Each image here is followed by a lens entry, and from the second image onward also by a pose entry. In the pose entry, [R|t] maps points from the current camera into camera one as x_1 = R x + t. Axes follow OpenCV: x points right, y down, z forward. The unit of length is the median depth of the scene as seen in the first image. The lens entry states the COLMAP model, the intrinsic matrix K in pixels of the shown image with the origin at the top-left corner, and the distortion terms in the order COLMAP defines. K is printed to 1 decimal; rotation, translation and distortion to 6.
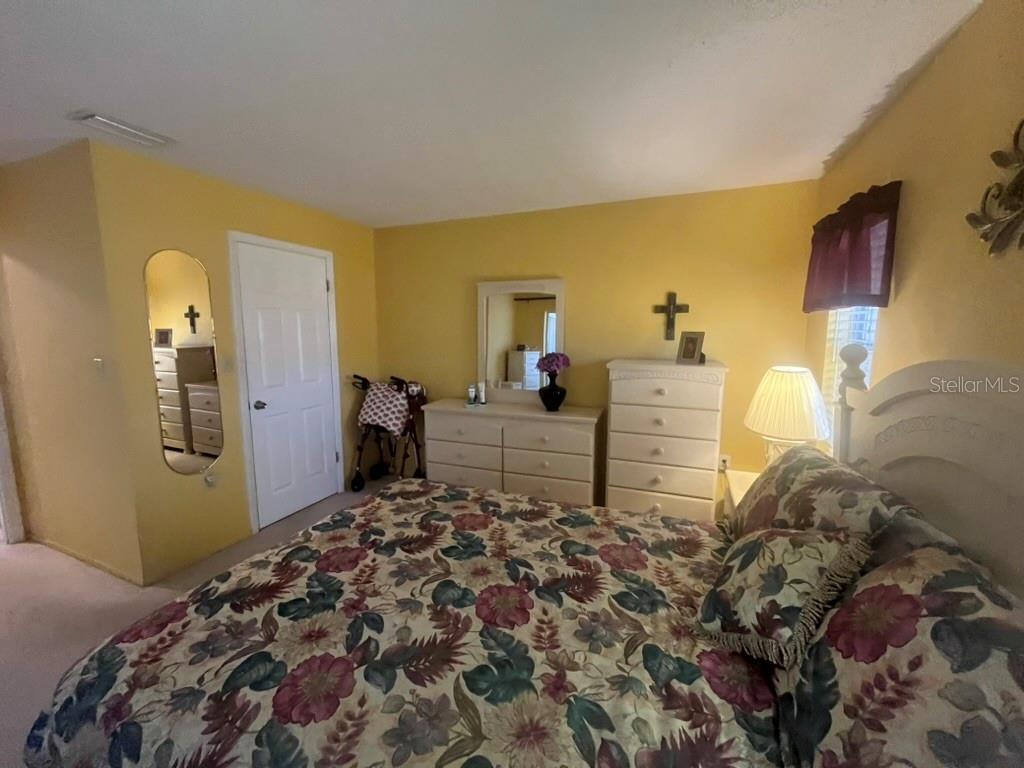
lens RADIAL K [[422.2, 0, 510.7], [0, 422.2, 382.4], [0, 0, 1]] dist [0.000853, -0.000132]
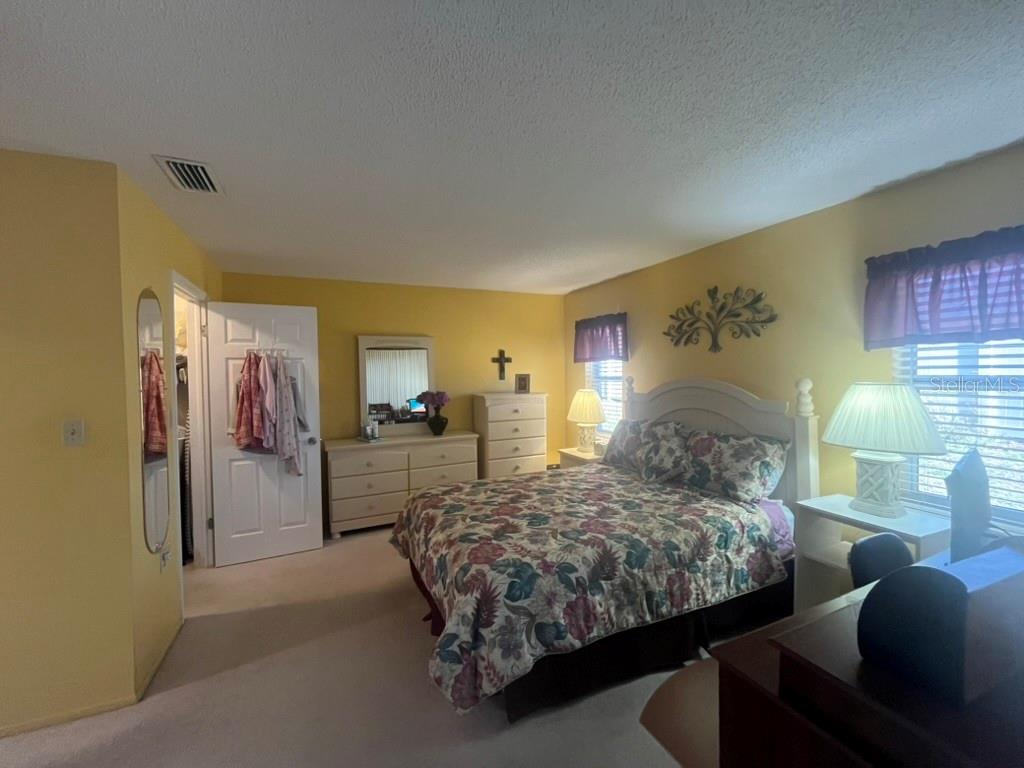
lens RADIAL K [[419.2, 0, 513.5], [0, 419.2, 382.8], [0, 0, 1]] dist [-0.000853, -0.000052]
pose [[0.683741, -0.031396, 0.729049, -1.354716], [0.111661, 0.991810, -0.062010, 0.023448], [-0.721131, 0.123806, 0.681647, -0.173809]]
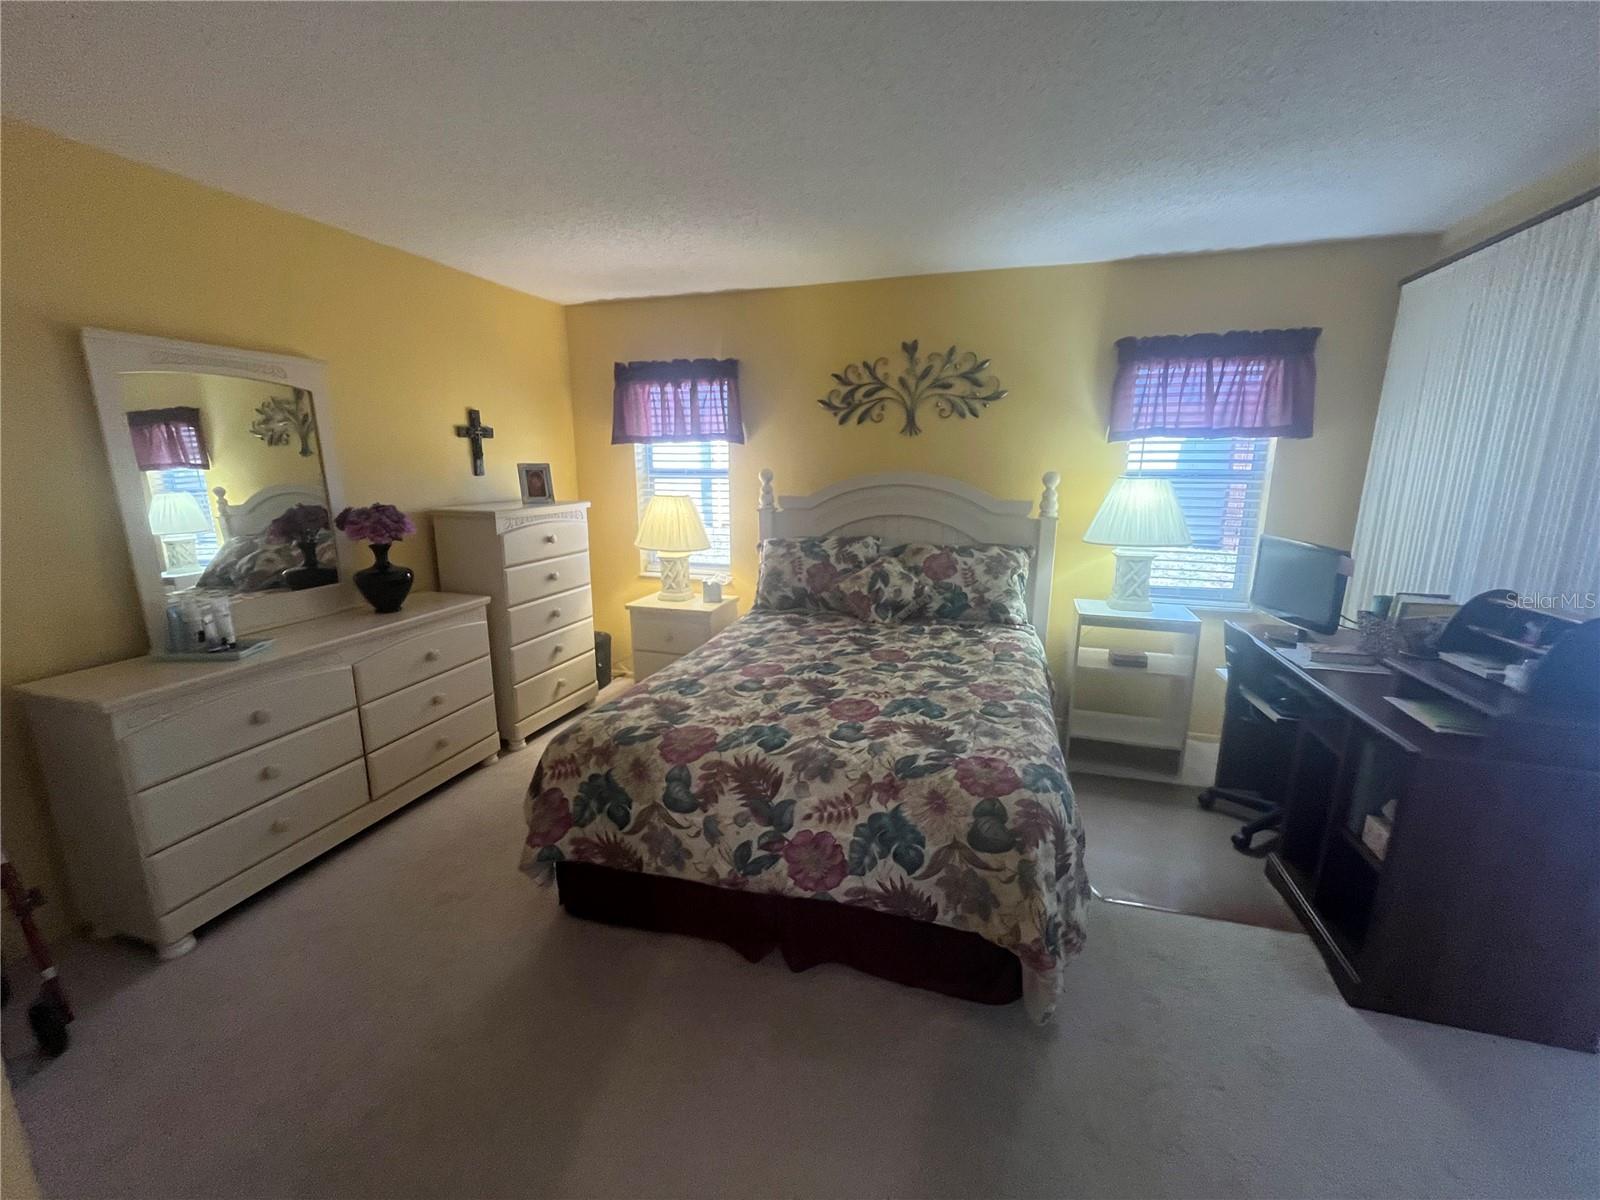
lens RADIAL K [[655.1, 0, 802.4], [0, 655.1, 598.2], [0, 0, 1]] dist [-0.000853, -0.000052]
pose [[-0.090693, -0.208062, 0.973902, -1.514578], [0.128568, 0.967302, 0.218625, -0.130917], [-0.987545, 0.145041, -0.060978, 1.010122]]
